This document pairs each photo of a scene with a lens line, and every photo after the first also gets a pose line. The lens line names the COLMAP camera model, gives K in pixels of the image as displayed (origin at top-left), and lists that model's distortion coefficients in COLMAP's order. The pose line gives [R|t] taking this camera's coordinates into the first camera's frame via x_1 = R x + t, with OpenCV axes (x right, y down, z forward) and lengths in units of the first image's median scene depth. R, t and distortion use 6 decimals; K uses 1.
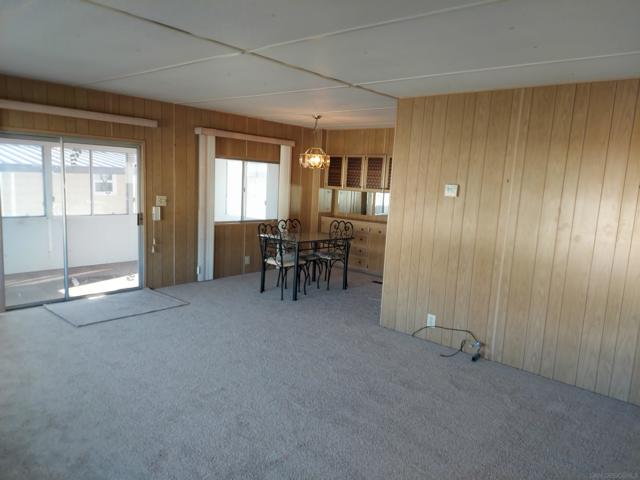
lens RADIAL K [[459.4, 0, 320.0], [0, 459.4, 240.0], [0, 0, 1]] dist [0.114619, -0.112850]
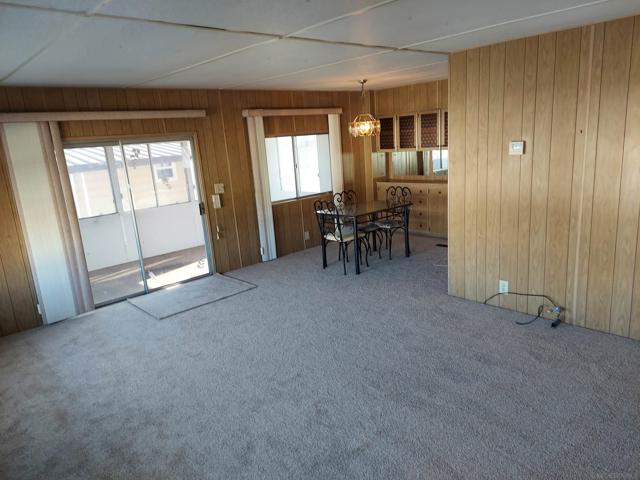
lens RADIAL K [[459.4, 0, 320.0], [0, 459.4, 240.0], [0, 0, 1]] dist [0.114619, -0.112850]
pose [[0.986760, -0.095238, -0.131283, 0.001406], [0.106915, 0.990632, 0.084957, -0.033243], [0.121962, -0.097868, 0.987698, 0.009466]]
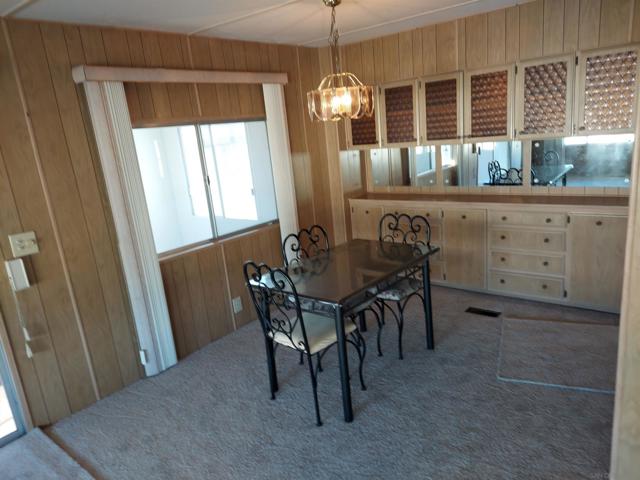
lens RADIAL K [[454.3, 0, 319.8], [0, 454.3, 244.3], [0, 0, 1]] dist [0.087415, -0.102130]
pose [[0.988755, -0.149224, -0.009821, -0.049368], [0.149325, 0.981593, 0.119071, -0.091218], [-0.008128, -0.119199, 0.992837, 0.531569]]
